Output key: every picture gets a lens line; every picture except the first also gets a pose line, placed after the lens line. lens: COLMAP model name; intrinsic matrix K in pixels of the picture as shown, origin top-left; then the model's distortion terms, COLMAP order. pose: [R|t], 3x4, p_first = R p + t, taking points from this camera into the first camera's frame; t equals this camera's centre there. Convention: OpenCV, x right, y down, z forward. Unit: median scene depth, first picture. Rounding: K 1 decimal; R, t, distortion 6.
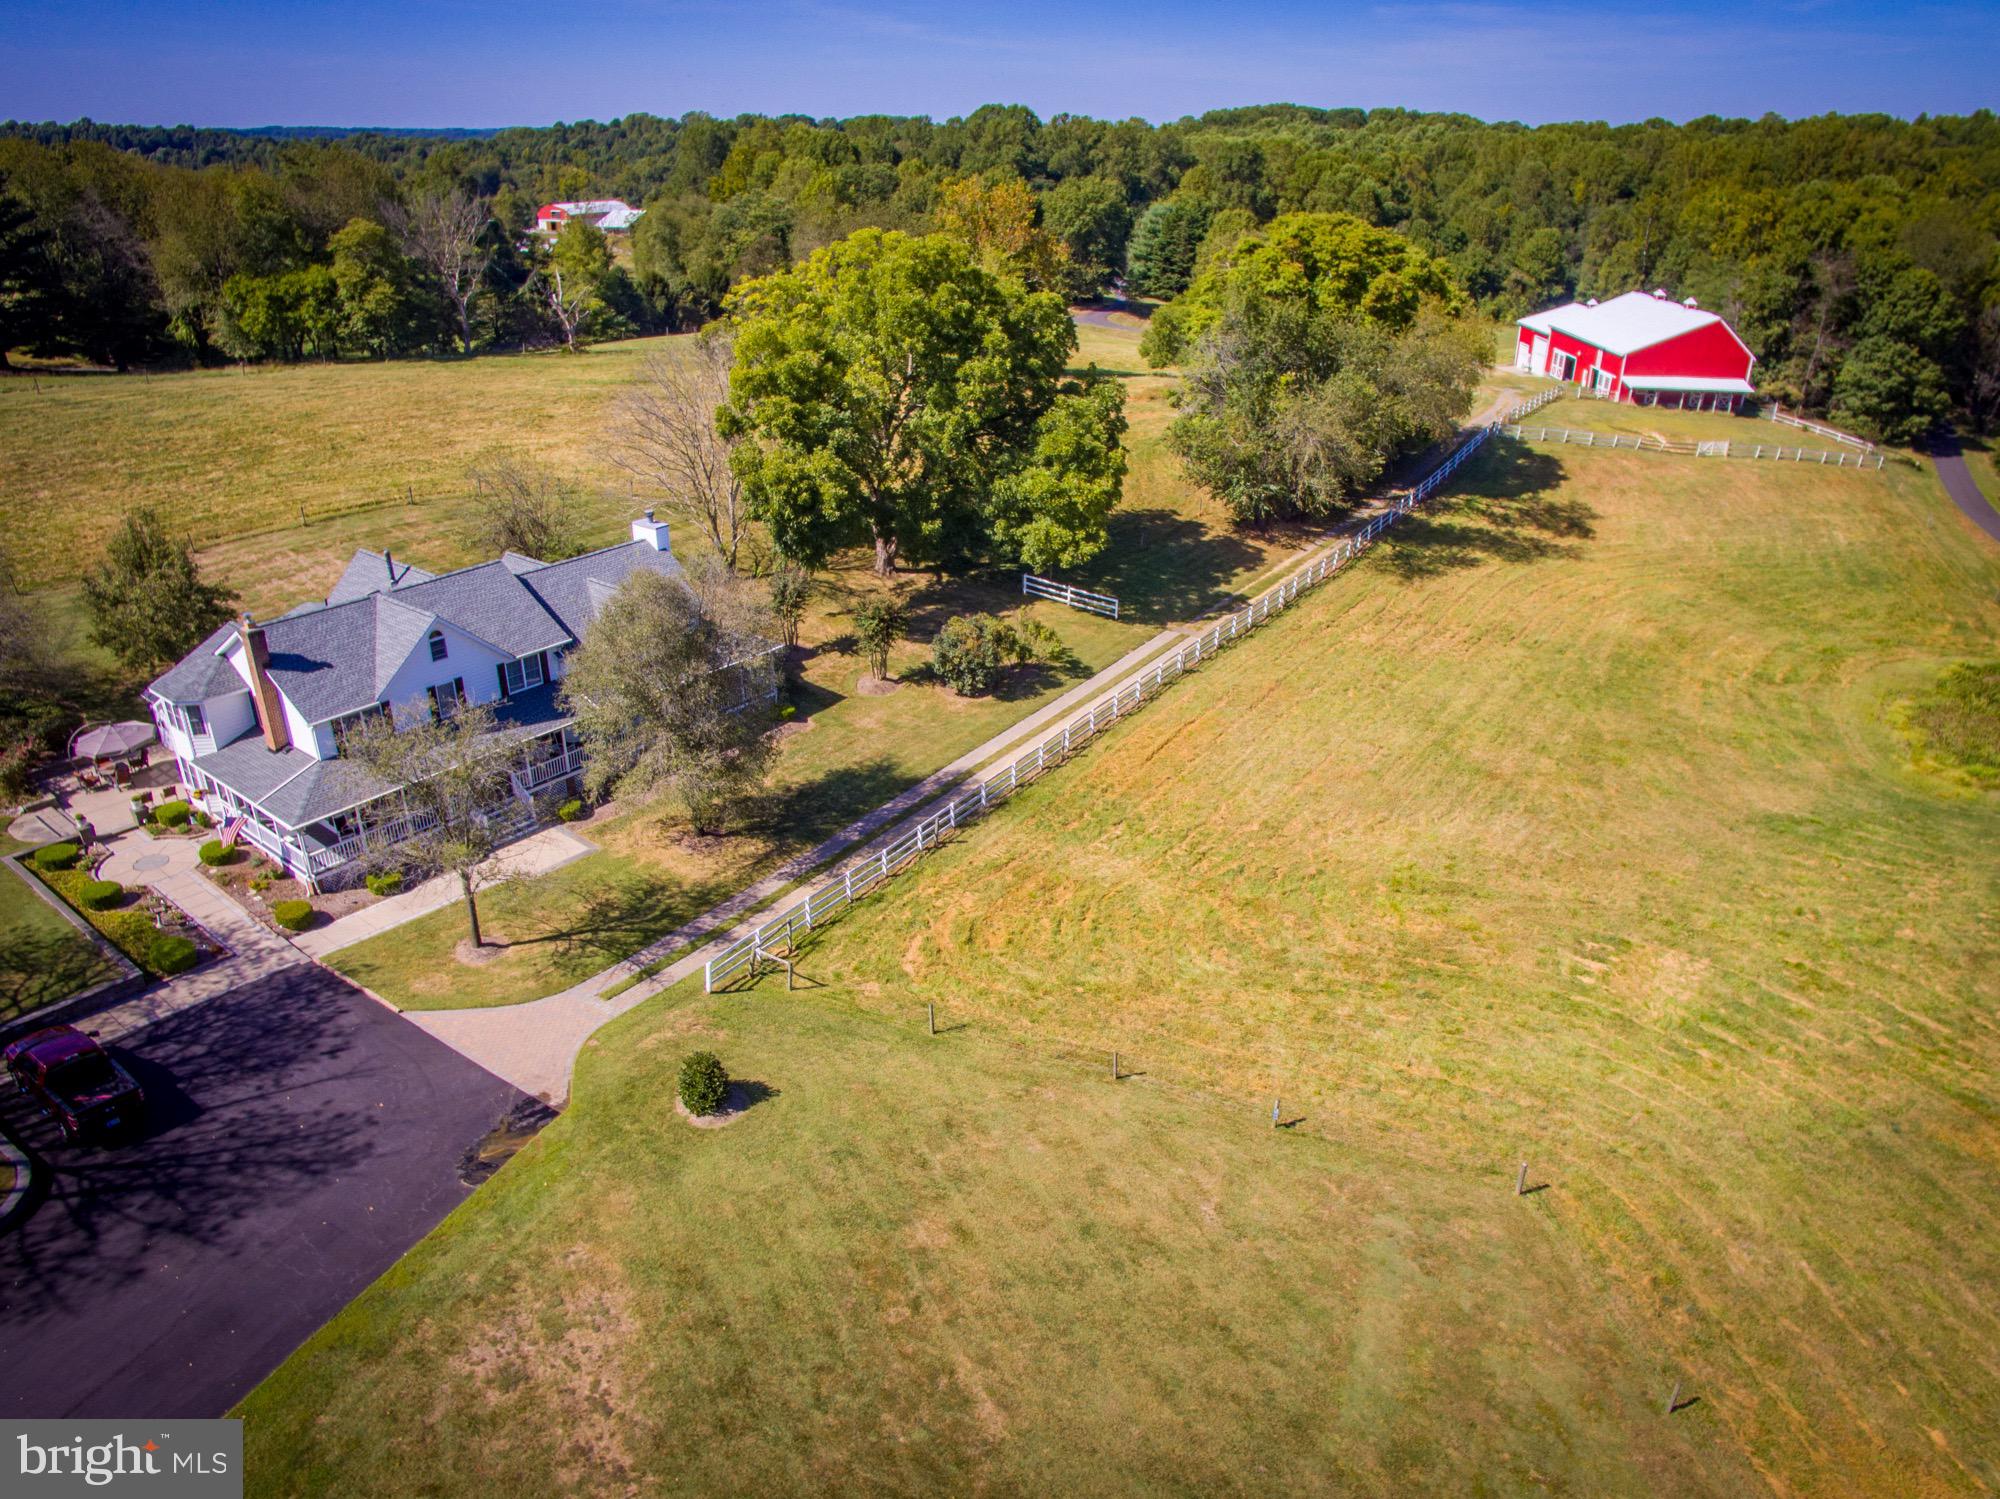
lens RADIAL K [[1366.3, 0, 1011.5], [0, 1366.3, 782.7], [0, 0, 1]] dist [-0.124726, 0.092643]
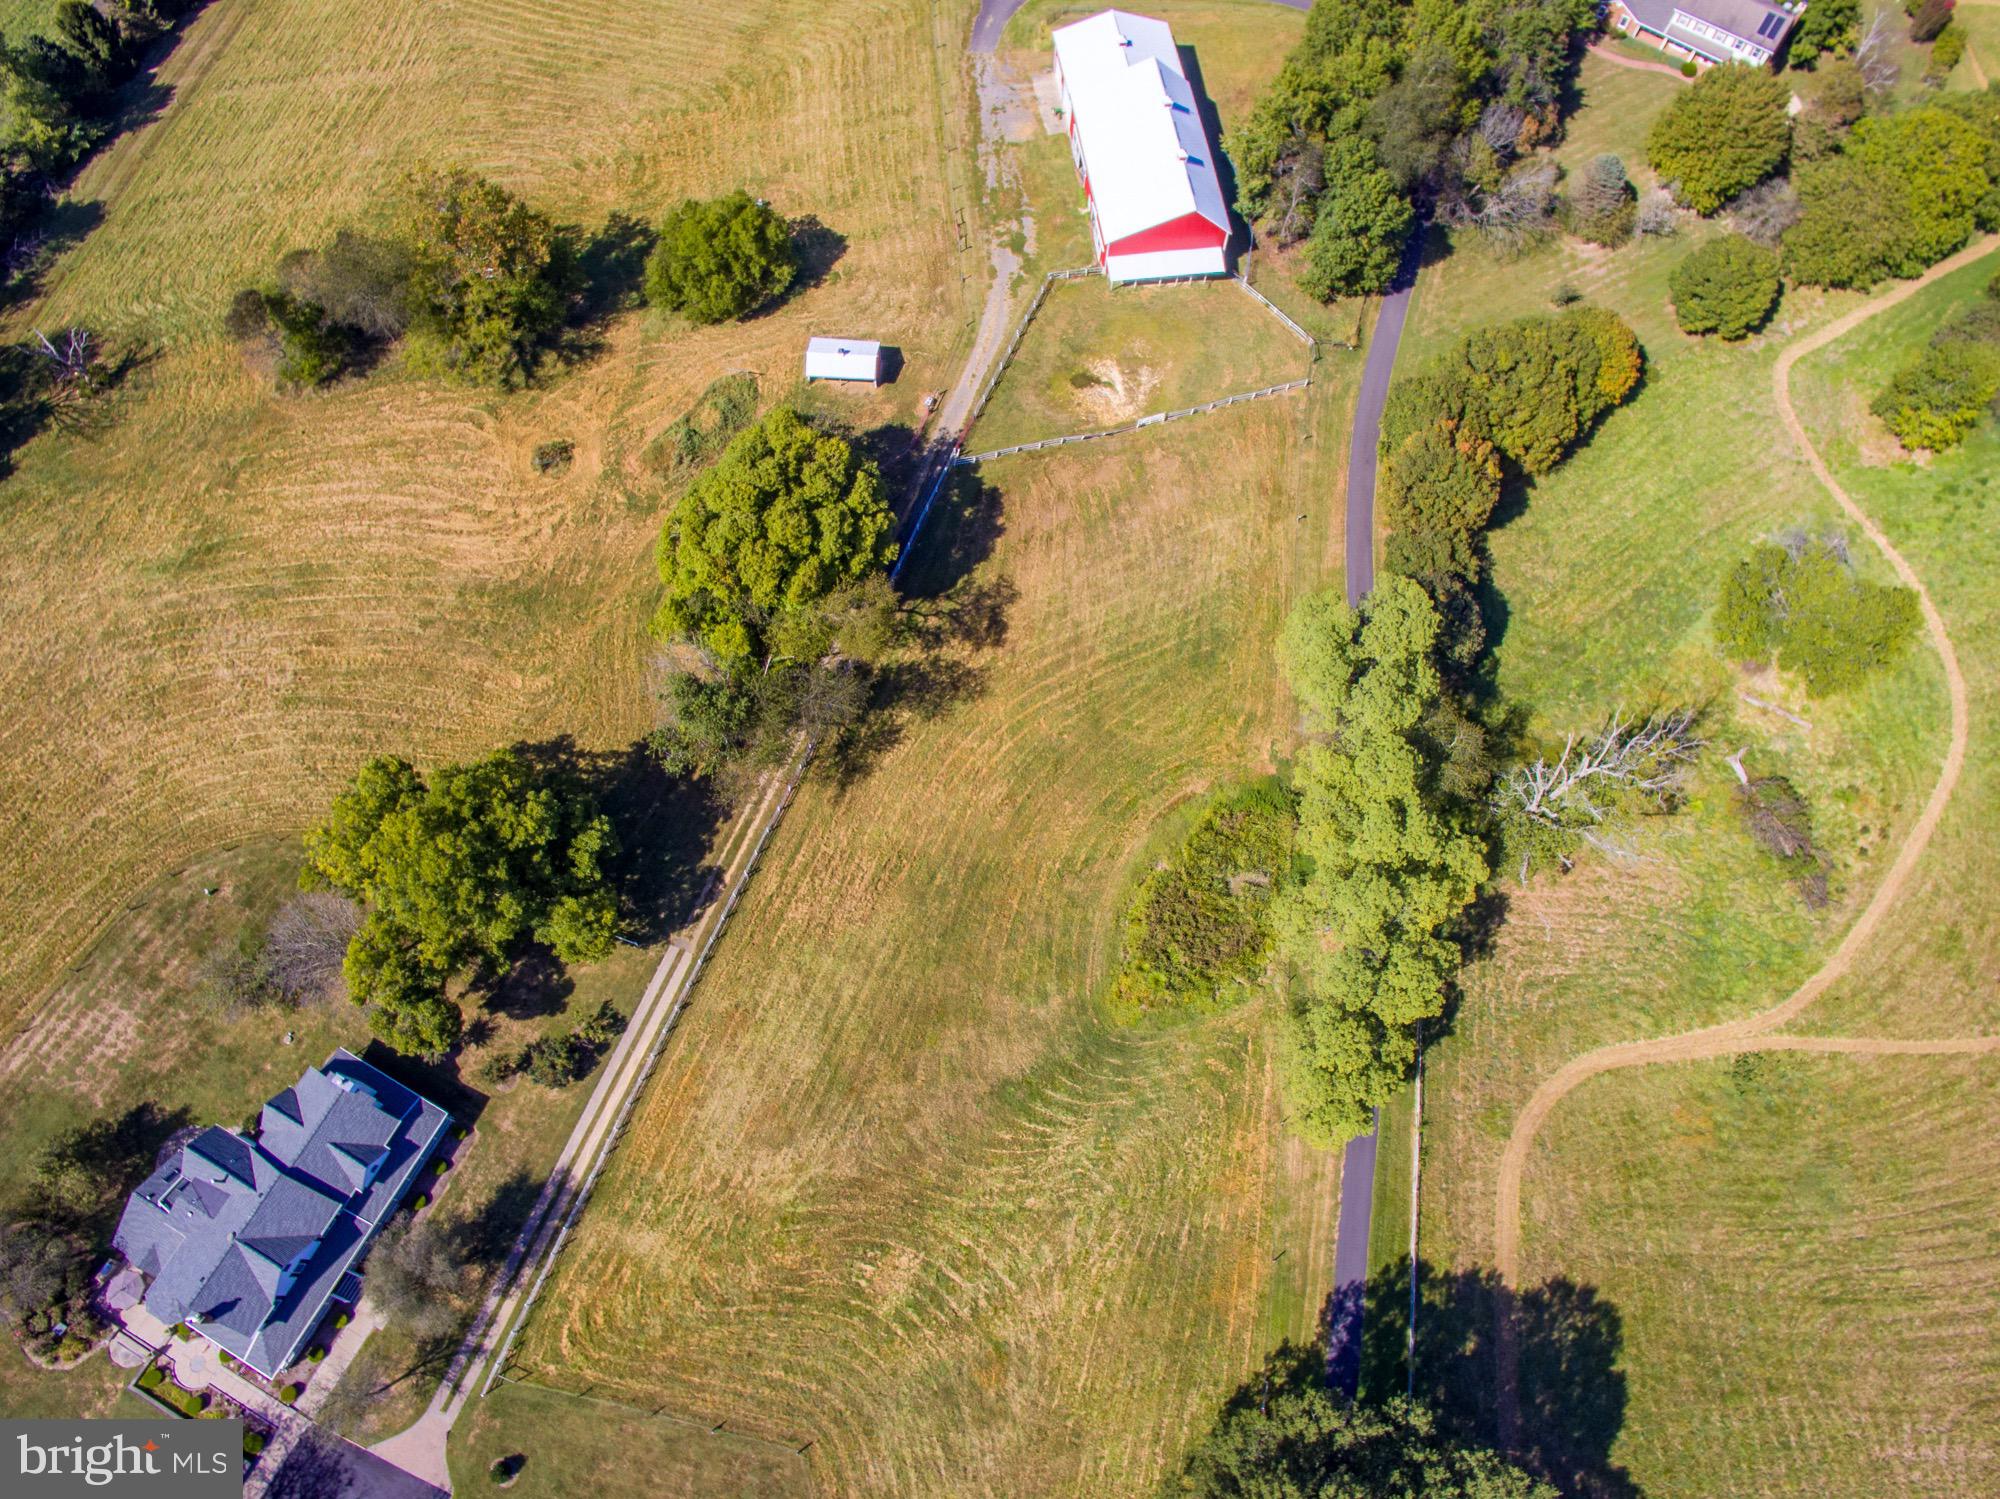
lens RADIAL K [[1366.3, 0, 1011.5], [0, 1366.3, 782.7], [0, 0, 1]] dist [-0.124726, 0.092643]
pose [[0.984030, -0.159442, 0.079136, 0.305271], [0.062397, 0.725350, 0.685546, -0.971958], [-0.166706, -0.669660, 0.723716, -0.061034]]
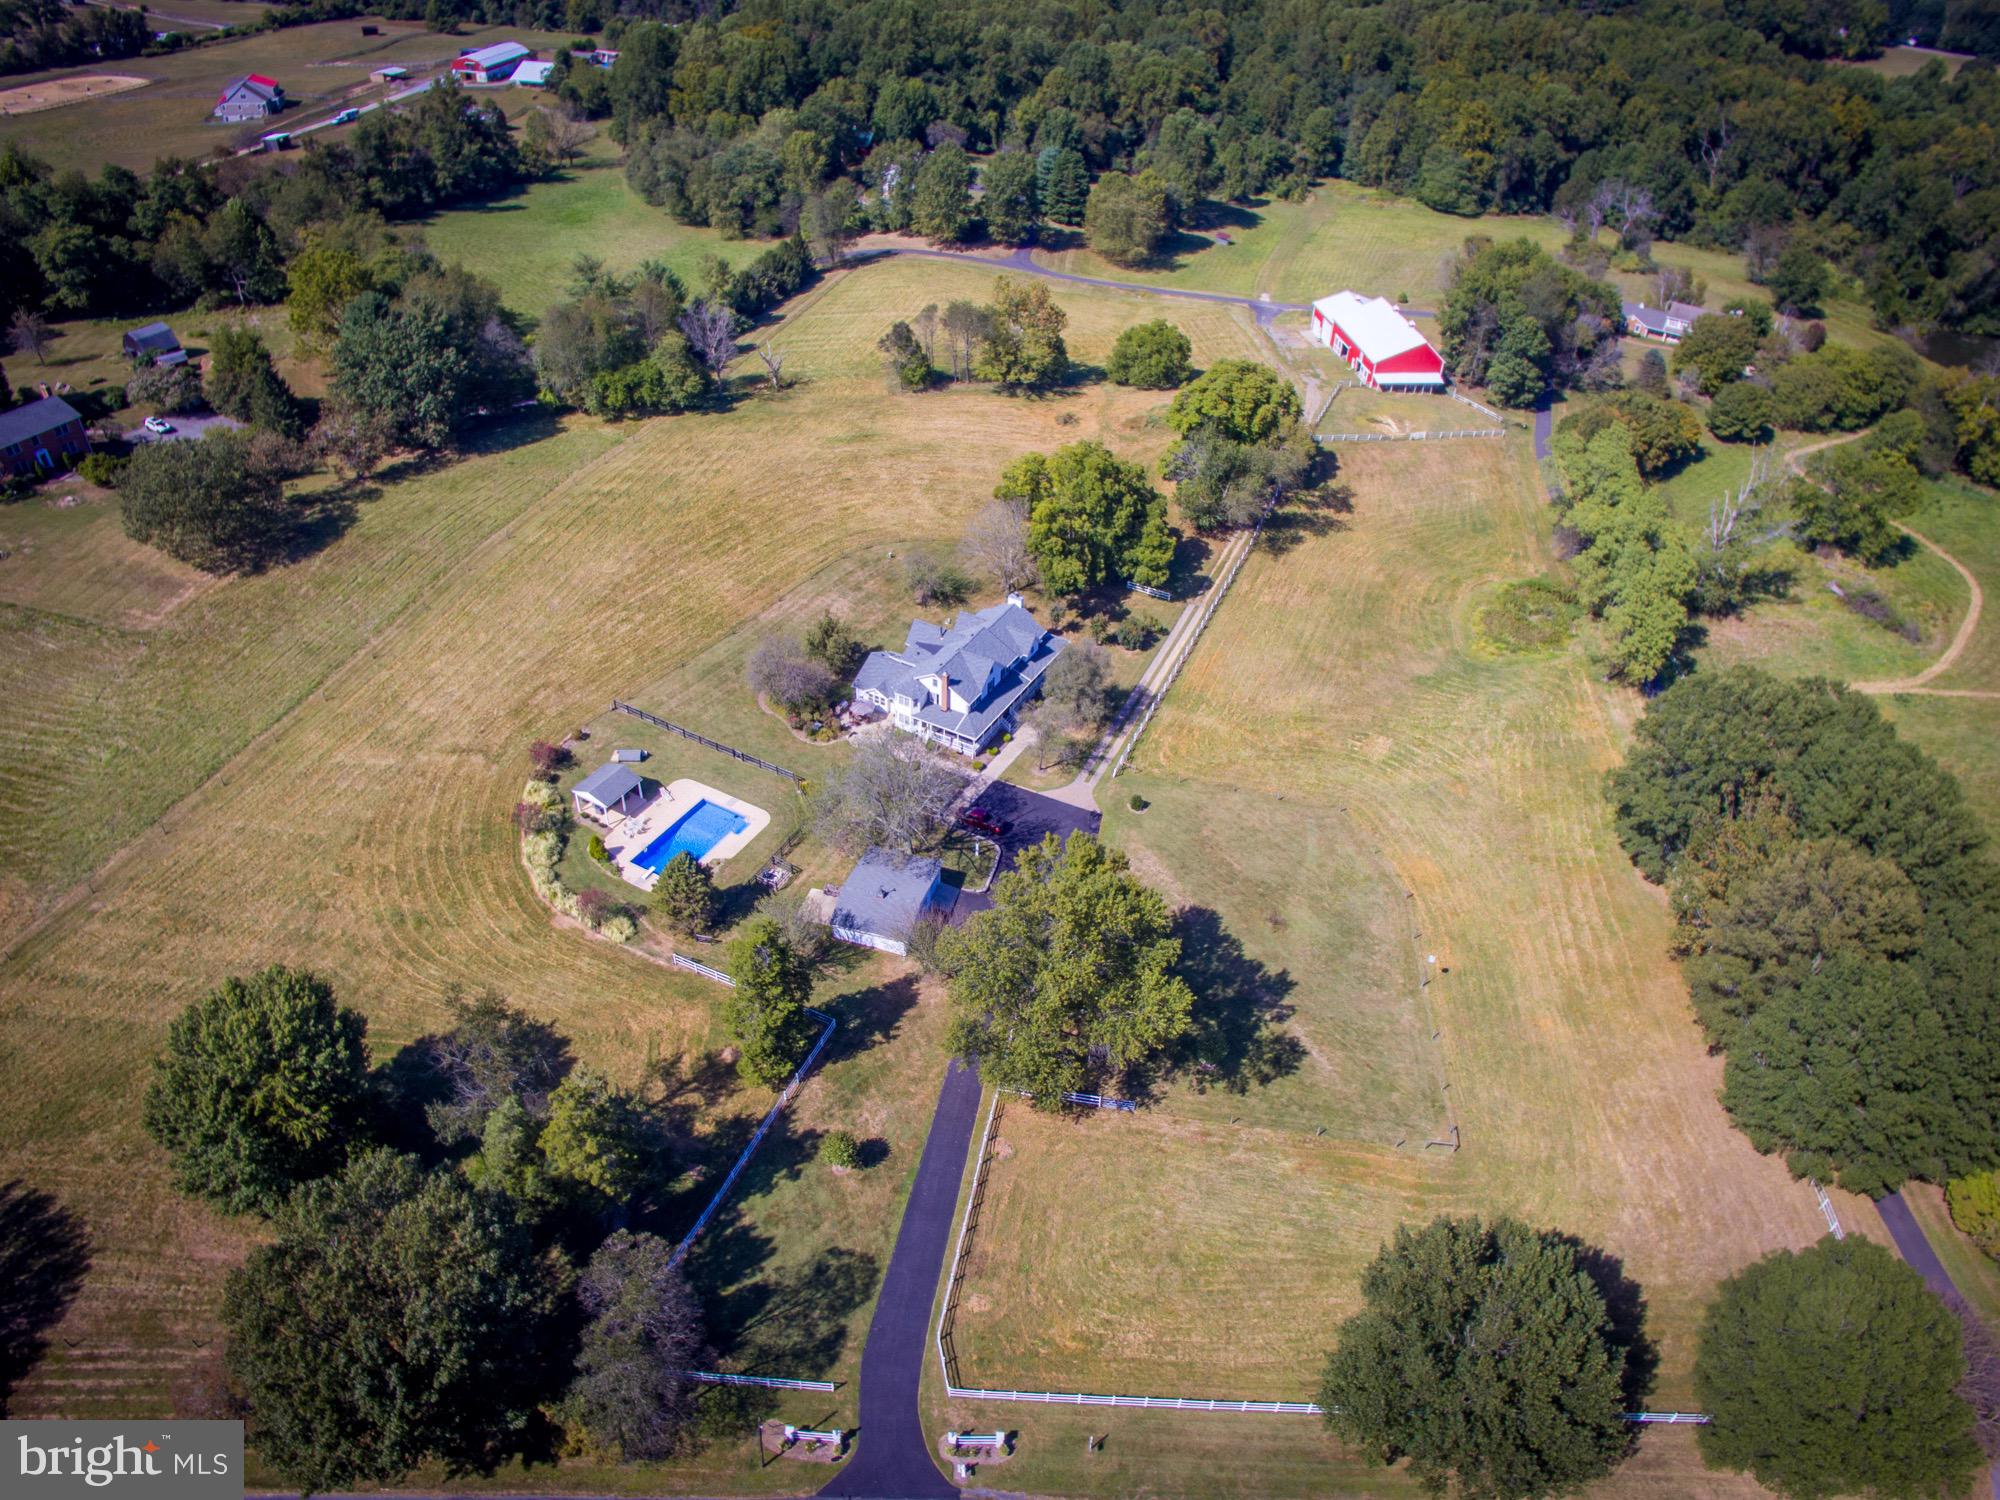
lens RADIAL K [[1366.3, 0, 1011.5], [0, 1366.3, 783.2], [0, 0, 1]] dist [-0.124726, 0.092643]
pose [[0.984667, -0.090146, 0.149348, -0.436636], [0.053937, 0.971508, 0.230788, -0.280899], [-0.165898, -0.219194, 0.961474, -1.000115]]
